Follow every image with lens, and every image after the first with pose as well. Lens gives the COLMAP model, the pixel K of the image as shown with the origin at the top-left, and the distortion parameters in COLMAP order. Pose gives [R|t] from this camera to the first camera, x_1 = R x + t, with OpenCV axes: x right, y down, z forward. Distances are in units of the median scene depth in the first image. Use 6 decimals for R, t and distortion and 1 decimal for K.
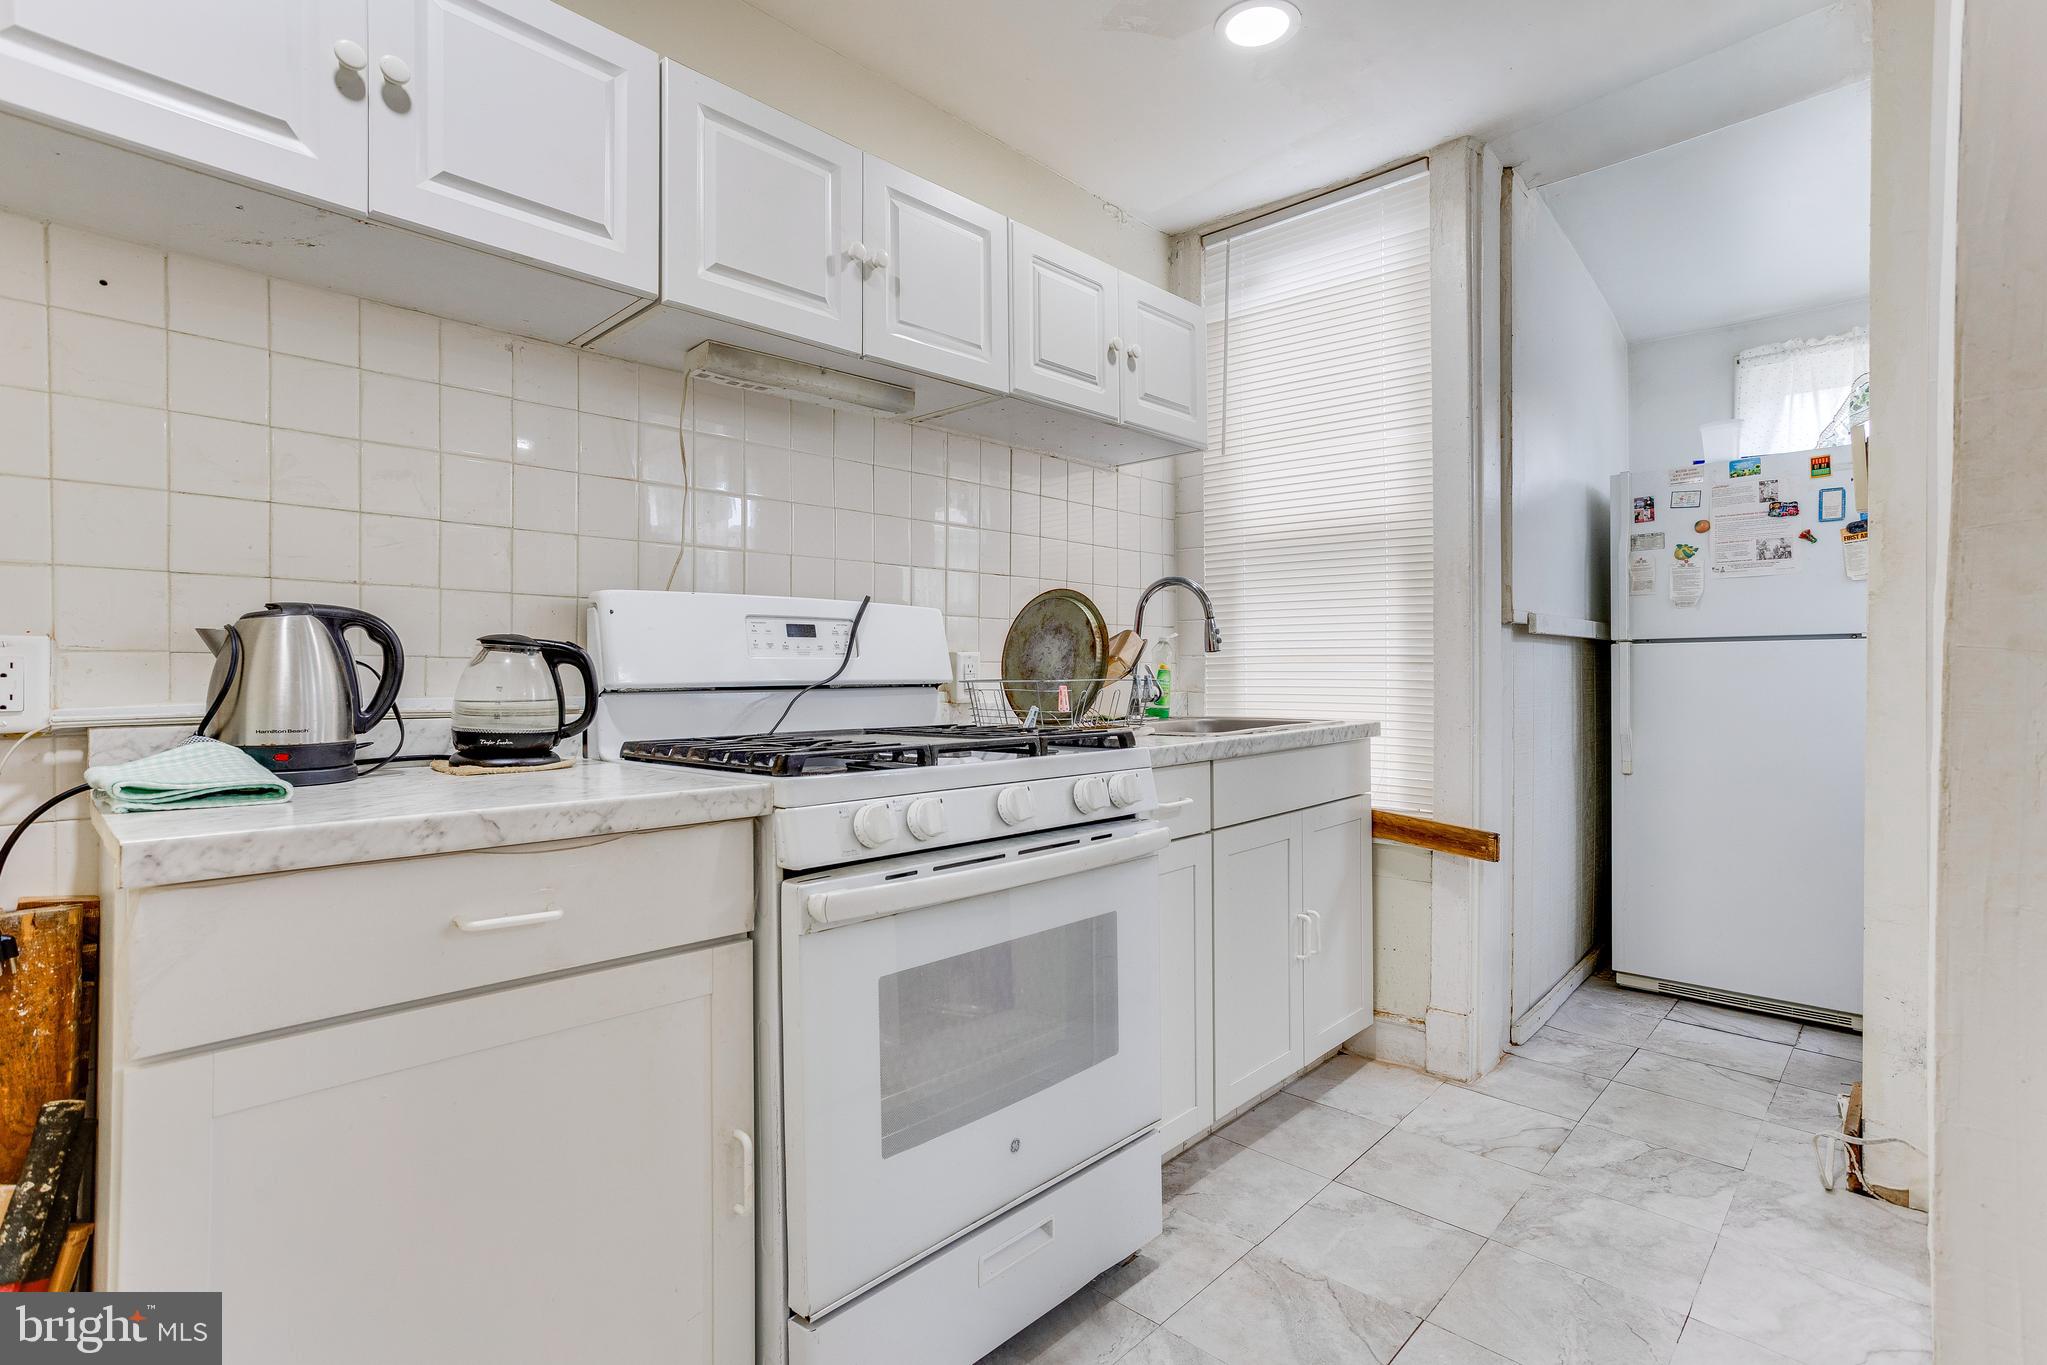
lens RADIAL K [[965.4, 0, 1028.6], [0, 965.4, 676.9], [0, 0, 1]] dist [-0.008286, 0.005963]
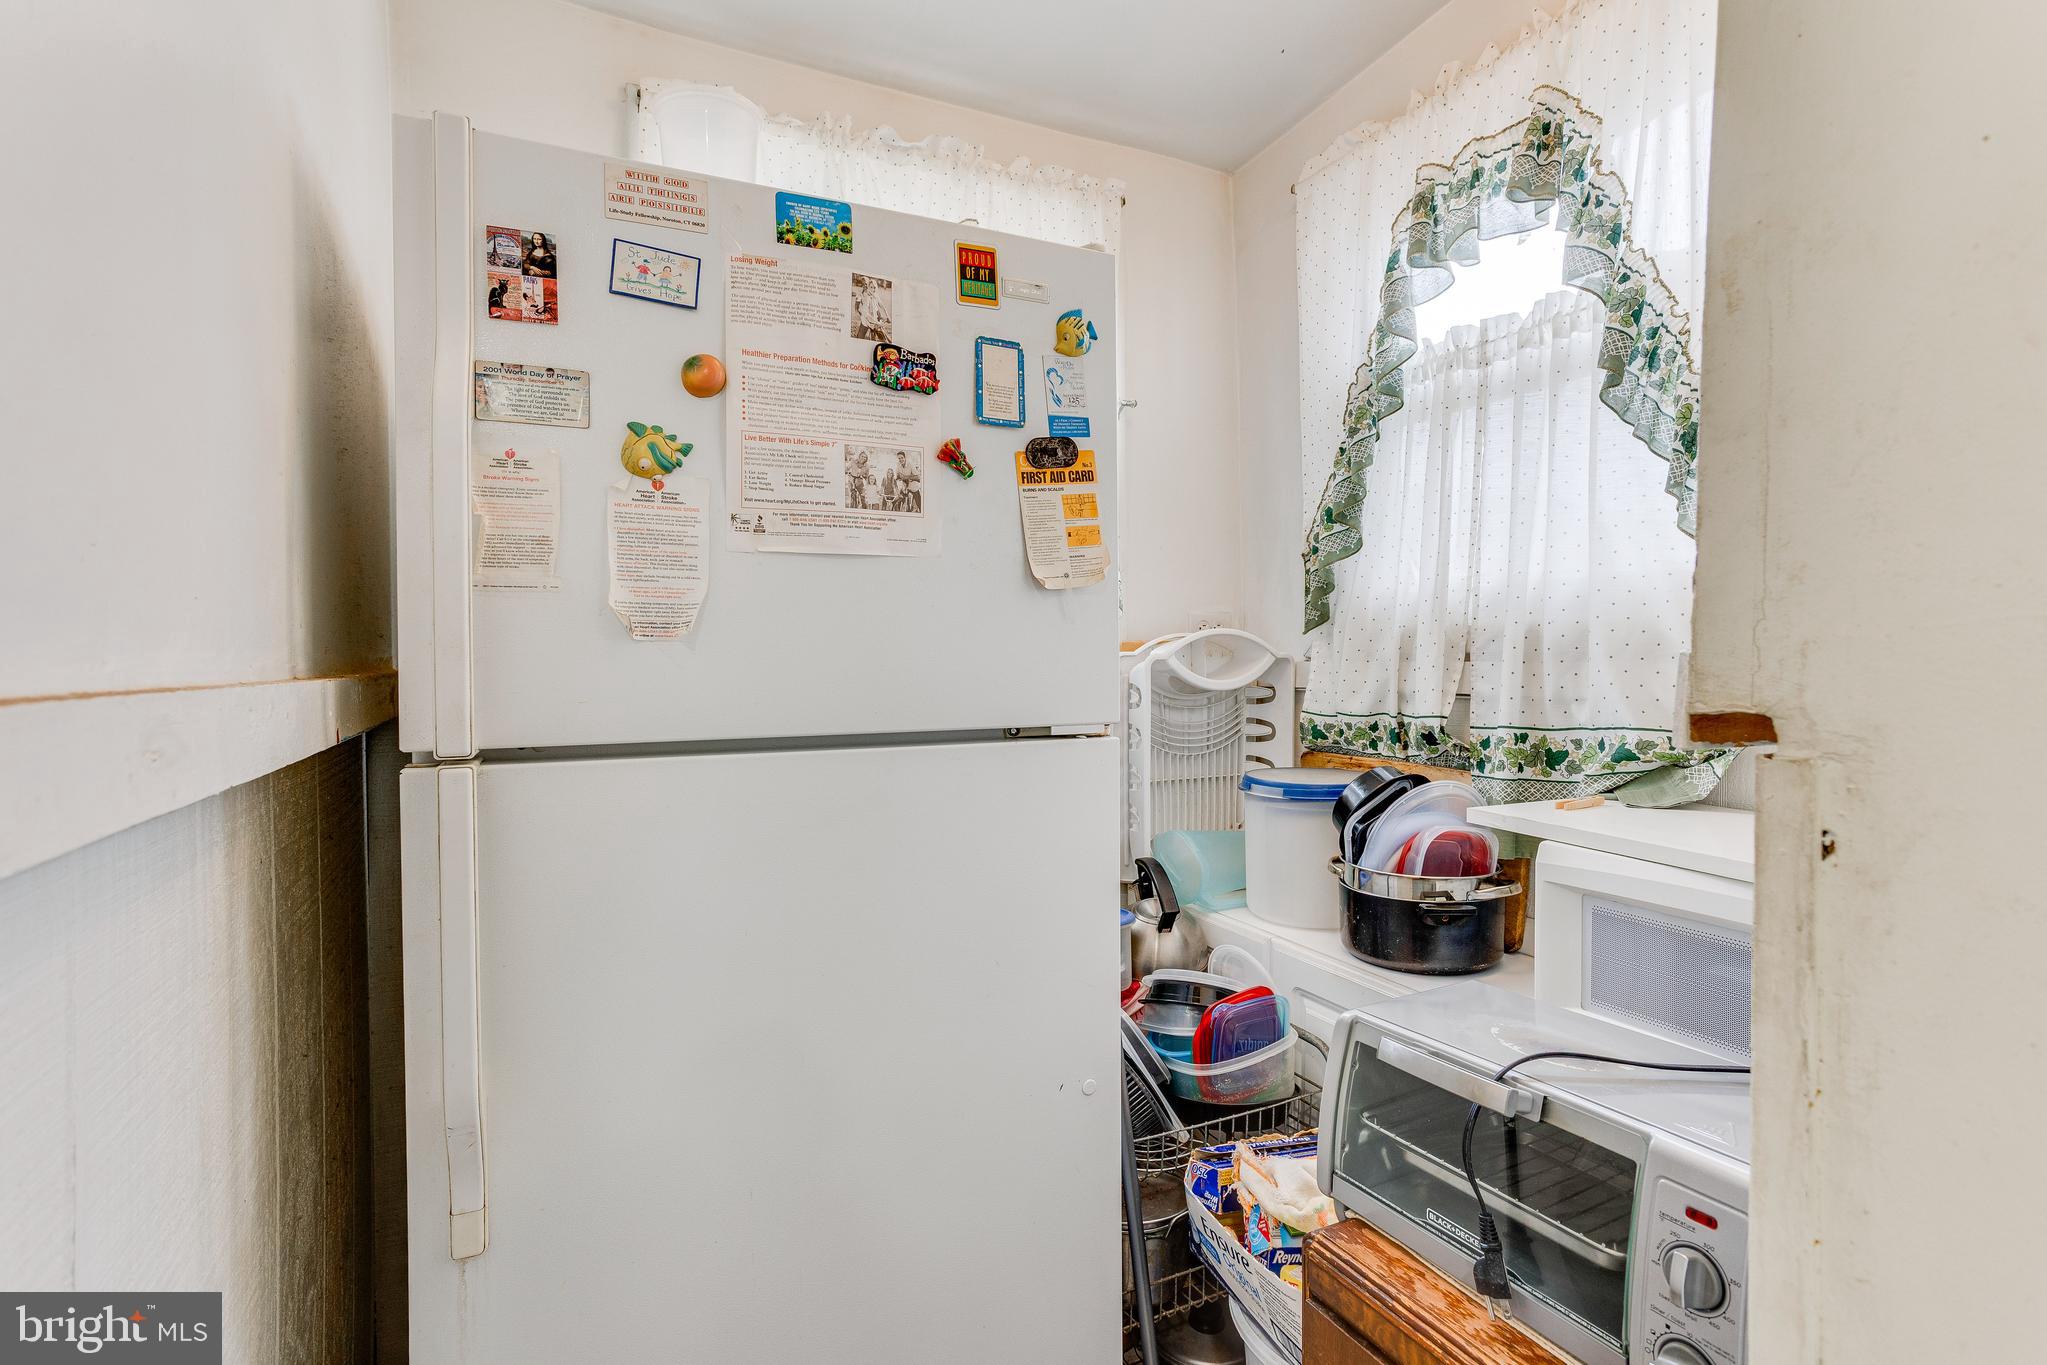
lens RADIAL K [[965.4, 0, 1014.7], [0, 965.4, 663.9], [0, 0, 1]] dist [-0.008286, 0.005963]
pose [[0.384409, 0.002691, 0.923159, 0.536451], [0.012984, 0.999881, -0.008321, -0.072315], [-0.923072, 0.015185, 0.384328, 0.933932]]
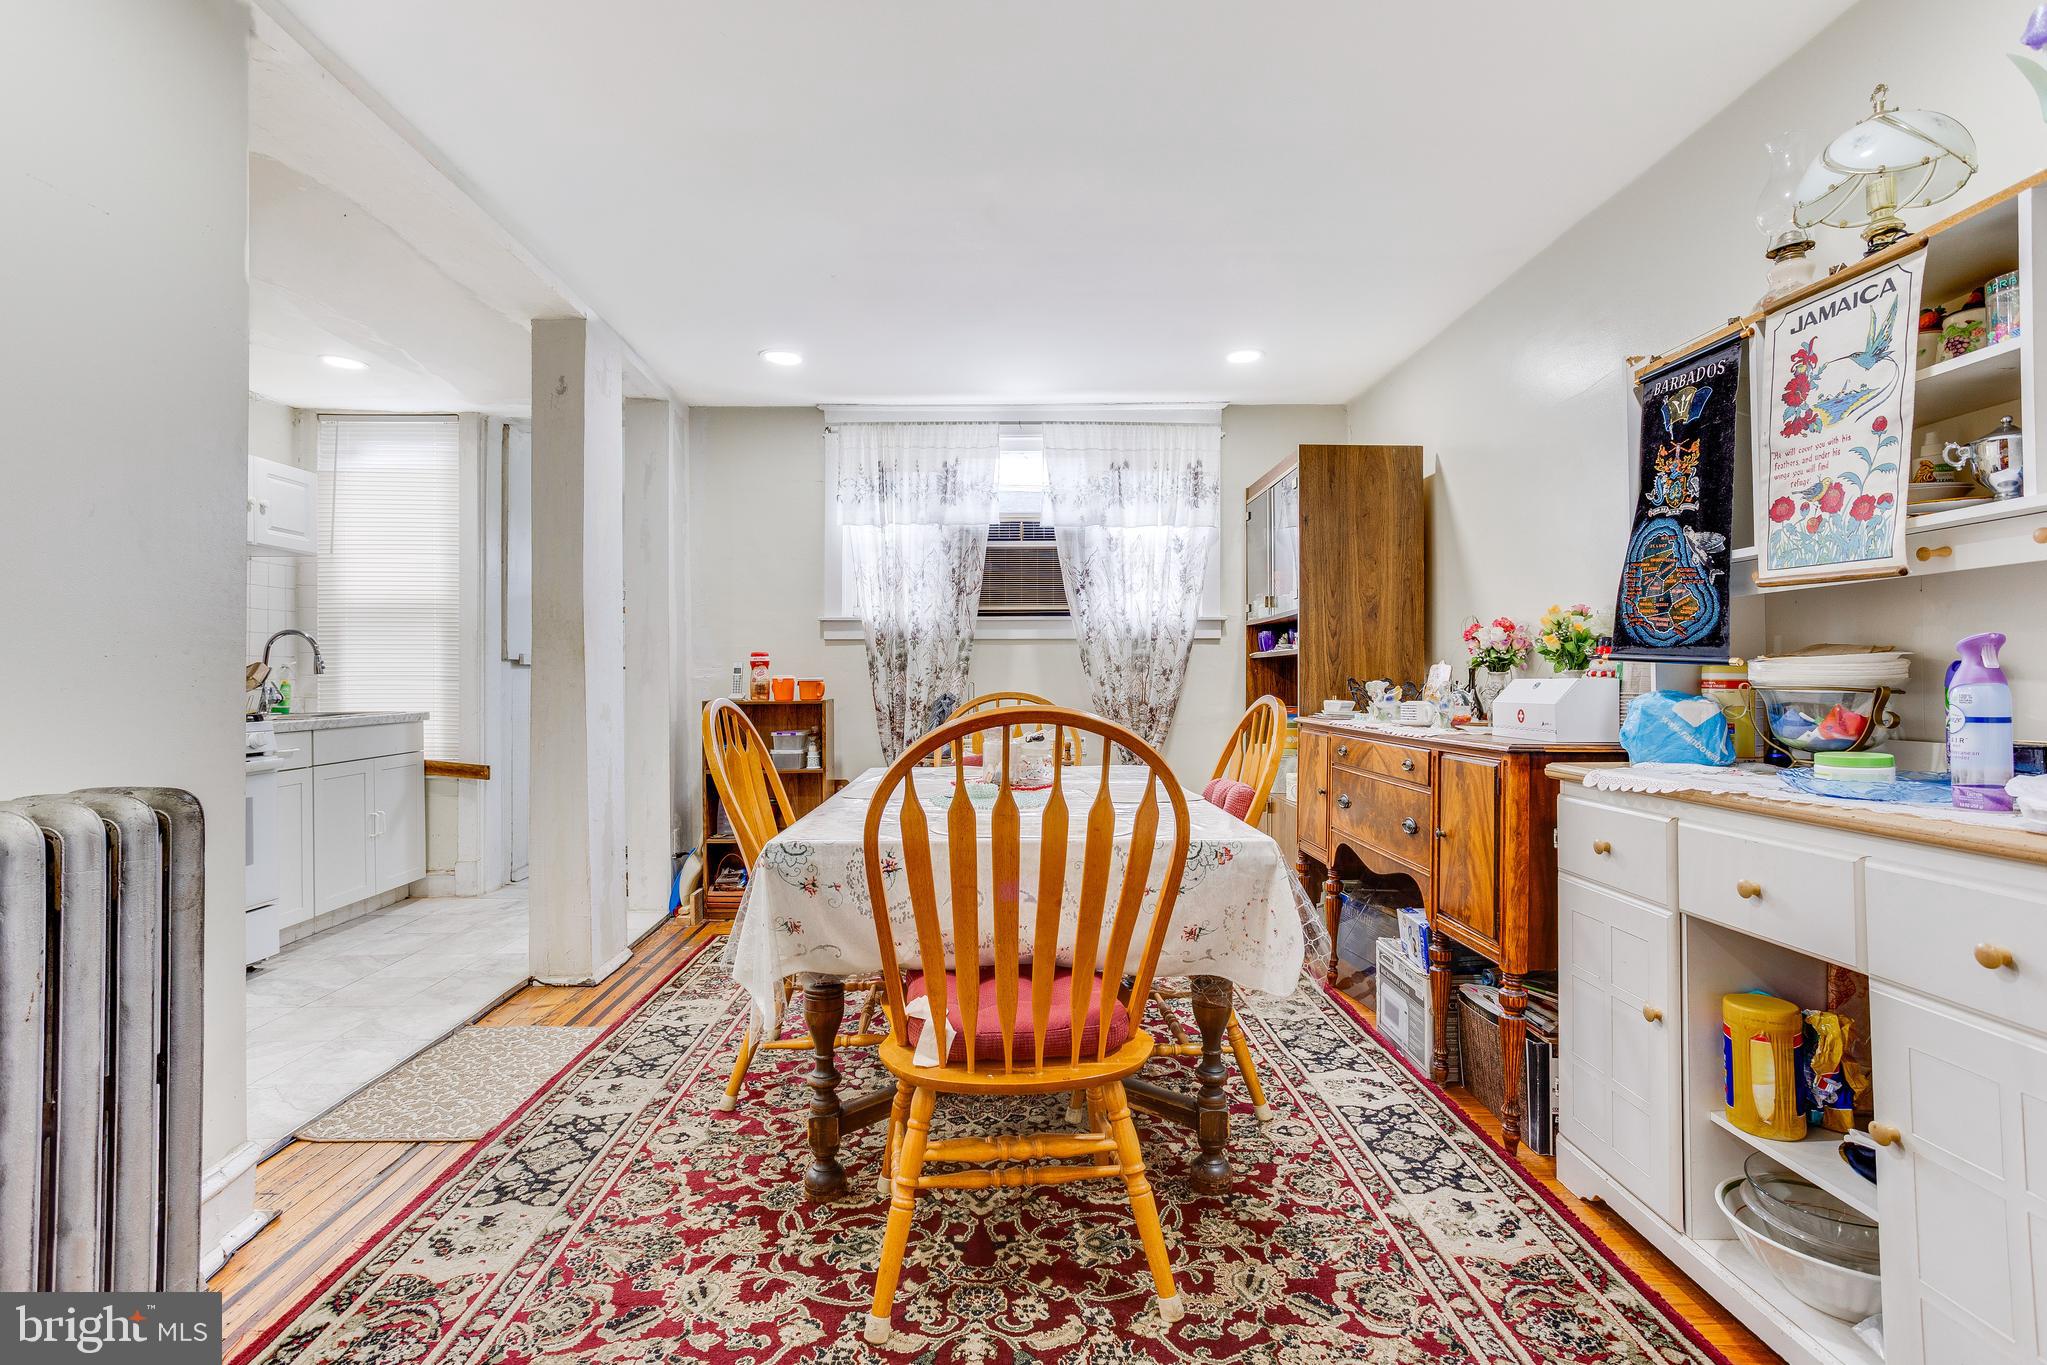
lens RADIAL K [[965.4, 0, 1007.5], [0, 965.4, 669.4], [0, 0, 1]] dist [-0.008286, 0.005963]
pose [[0.719145, 0.007543, 0.694819, -0.120594], [0.007482, 0.999799, -0.018598, 0.007464], [-0.694820, 0.018573, 0.718944, -1.084116]]
